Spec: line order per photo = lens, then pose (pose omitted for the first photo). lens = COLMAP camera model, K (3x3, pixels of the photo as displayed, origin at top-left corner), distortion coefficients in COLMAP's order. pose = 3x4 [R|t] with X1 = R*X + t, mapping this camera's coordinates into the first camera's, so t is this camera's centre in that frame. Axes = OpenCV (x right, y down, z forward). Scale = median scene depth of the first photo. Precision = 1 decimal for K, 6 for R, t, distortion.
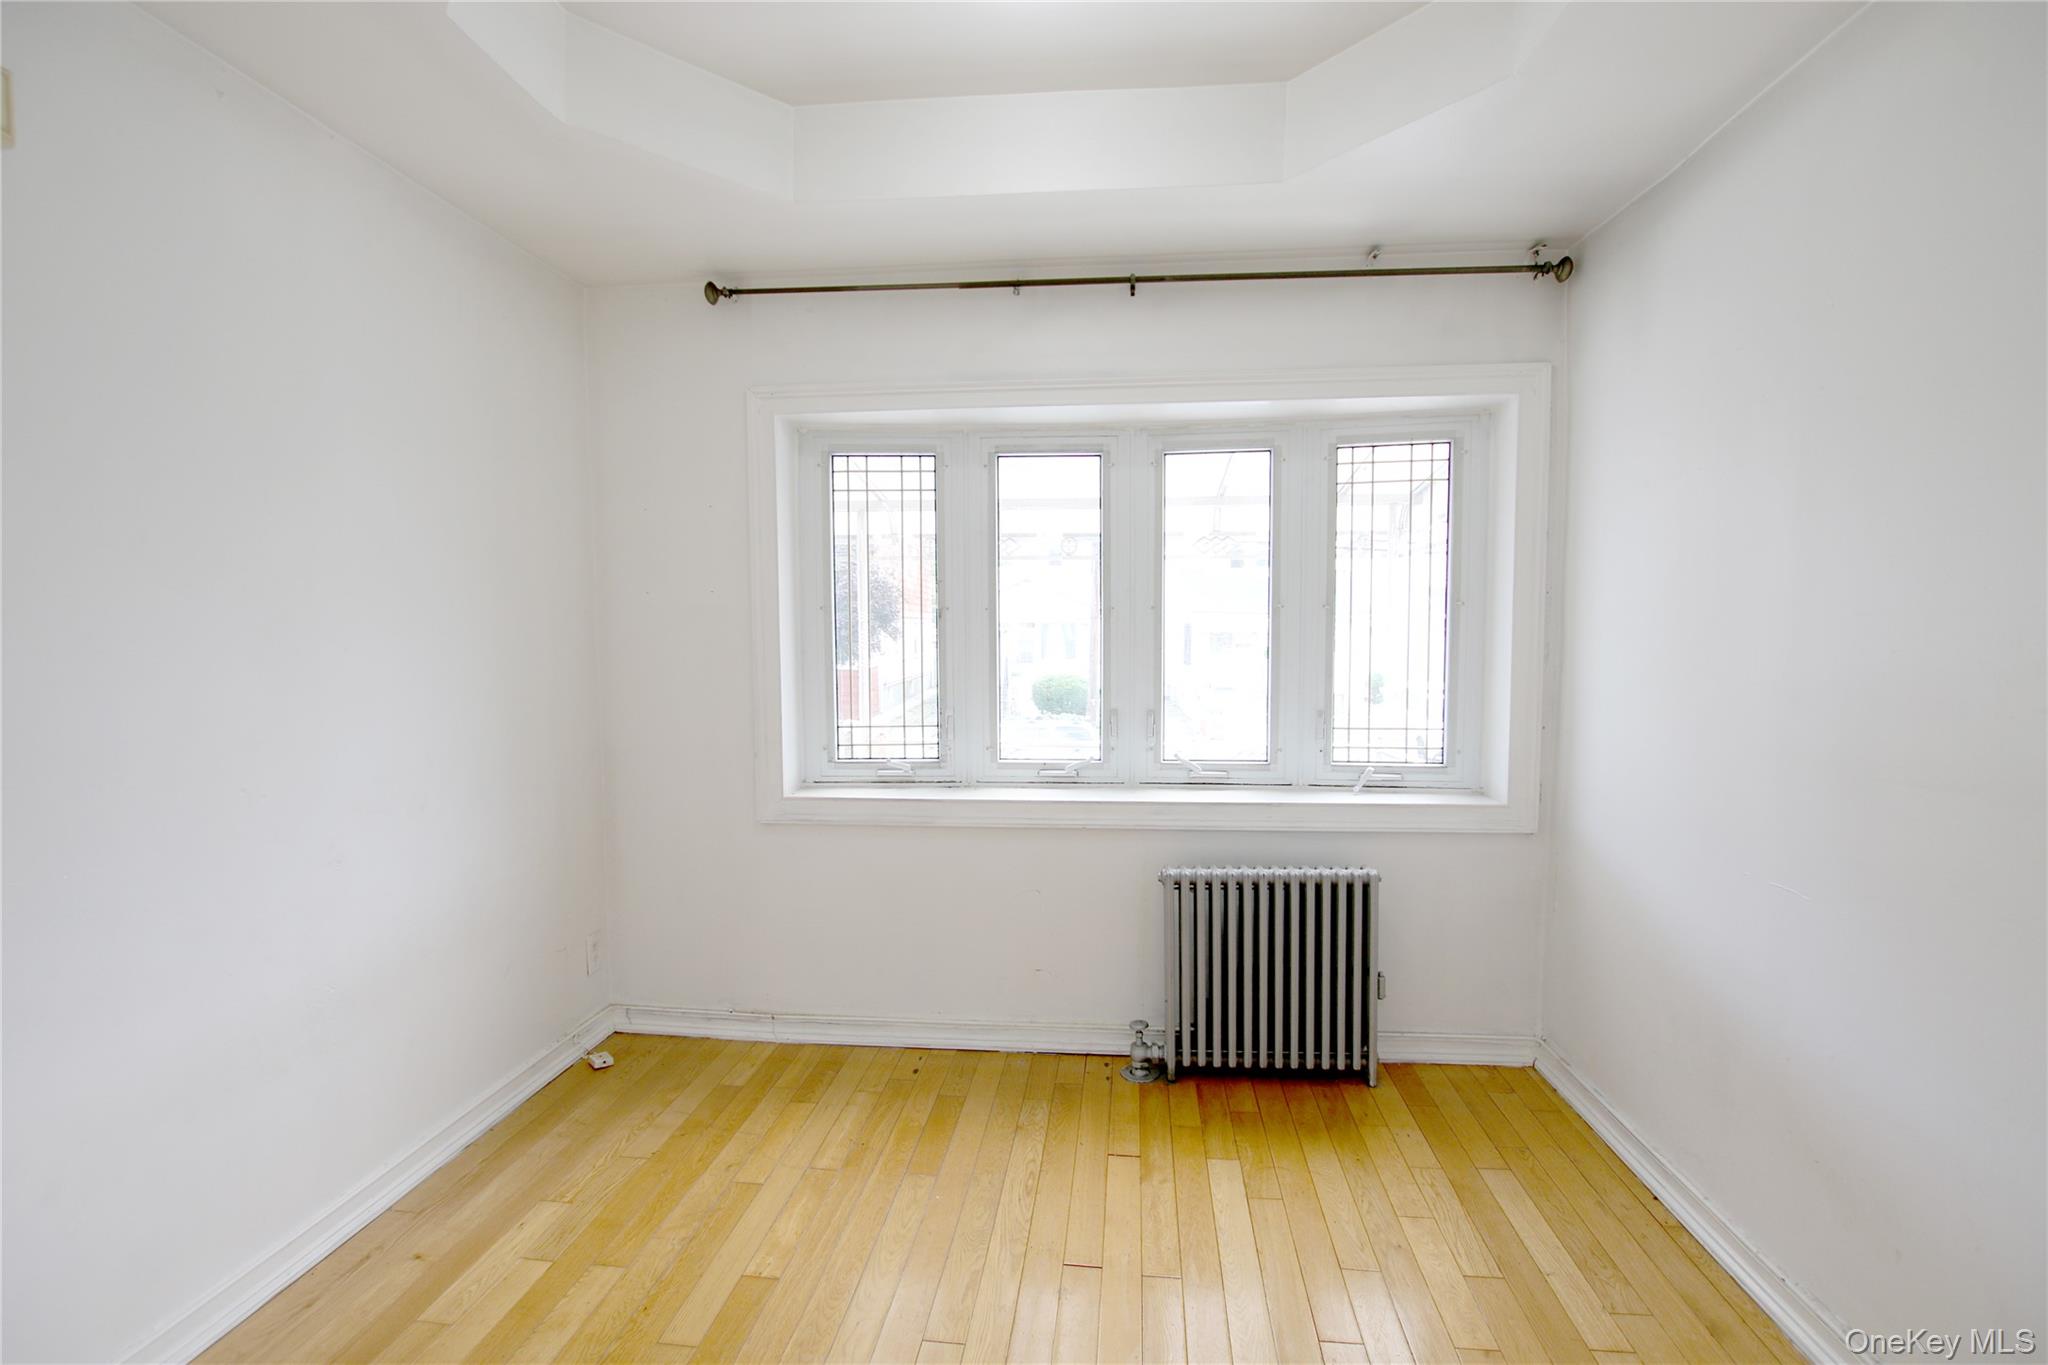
lens RADIAL K [[936.4, 0, 1008.1], [0, 936.4, 680.3], [0, 0, 1]] dist [-0.026107, 0.006874]
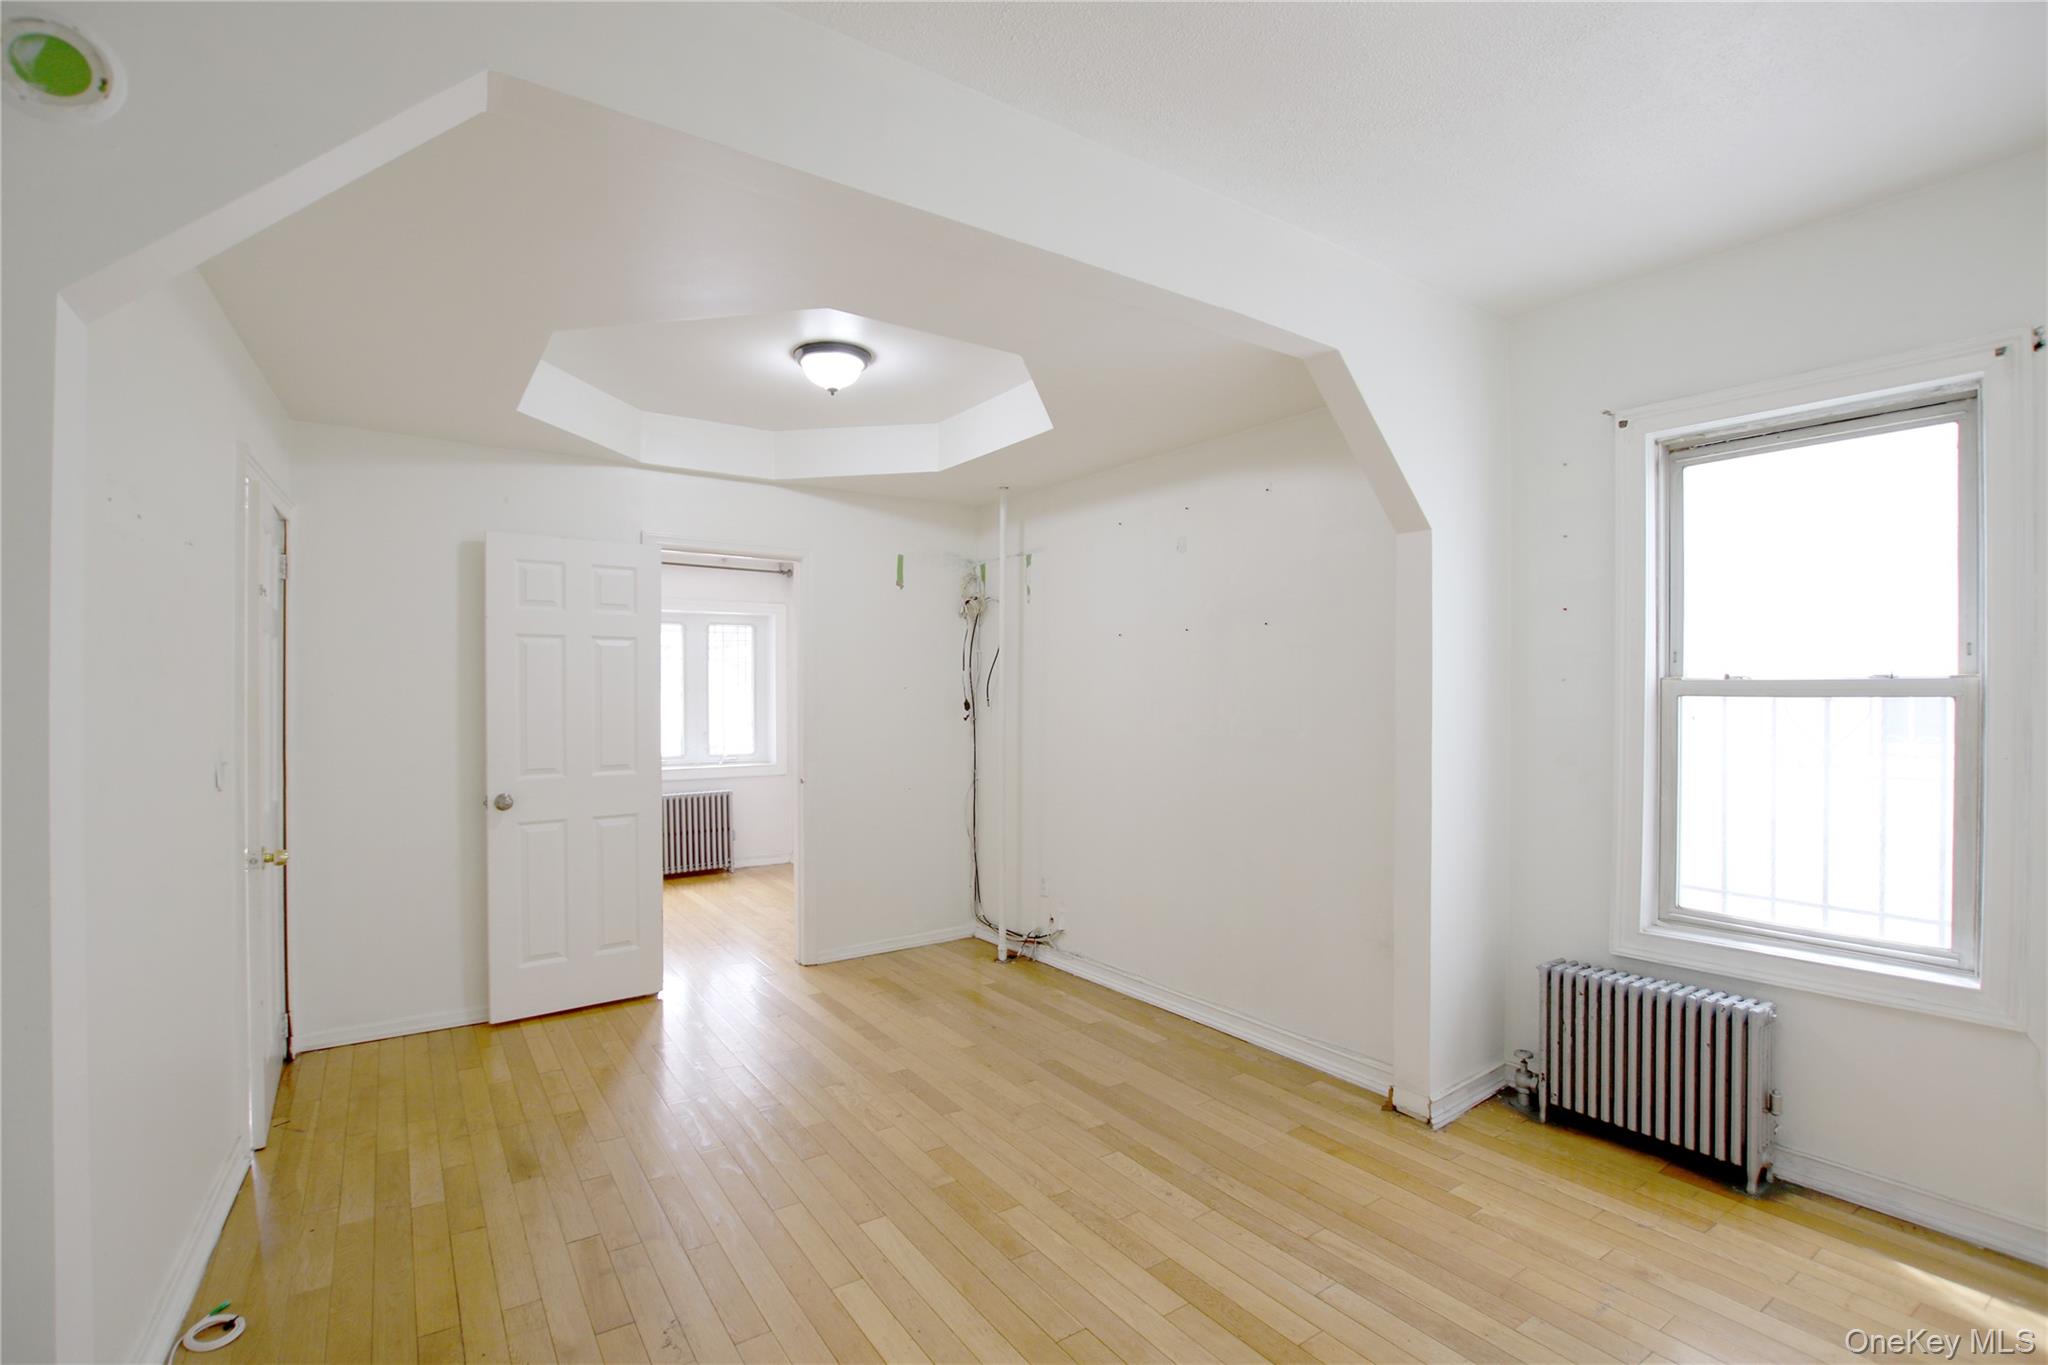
lens RADIAL K [[936.4, 0, 1024.0], [0, 936.4, 685.1], [0, 0, 1]] dist [-0.026107, 0.006874]
pose [[0.739430, 0.005032, 0.673214, -0.719172], [0.044891, 0.997378, -0.056762, 0.087949], [-0.671735, 0.072193, 0.737266, -1.421008]]
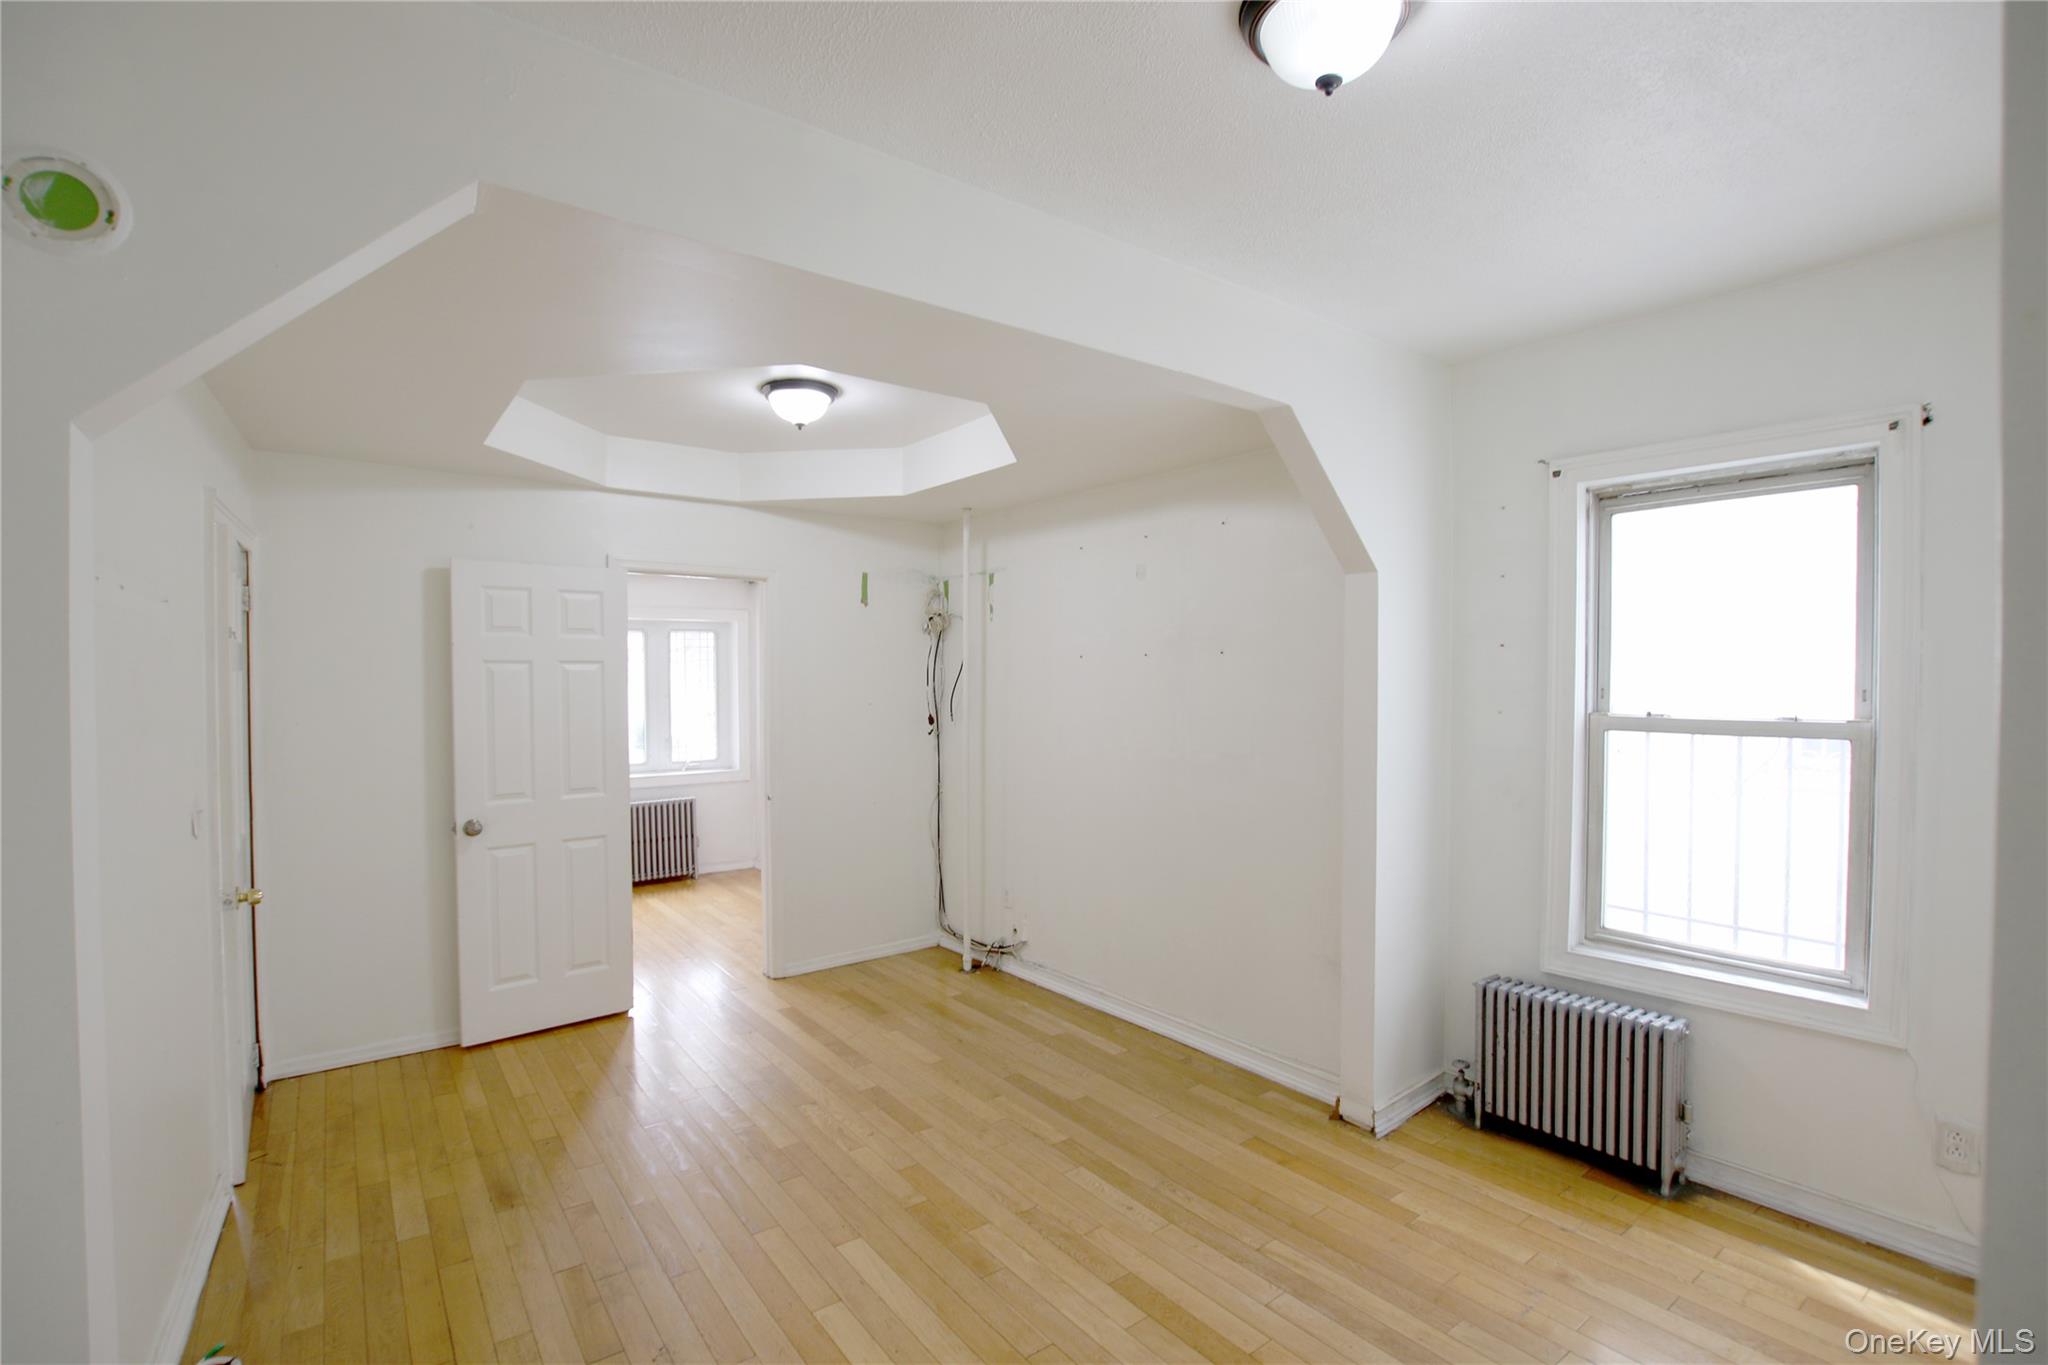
lens RADIAL K [[936.4, 0, 1021.0], [0, 936.4, 686.9], [0, 0, 1]] dist [-0.026107, 0.006874]
pose [[0.711288, -0.009298, 0.702839, -0.750356], [0.049422, 0.998099, -0.036812, 0.031544], [-0.701161, 0.060920, 0.710396, -1.447143]]
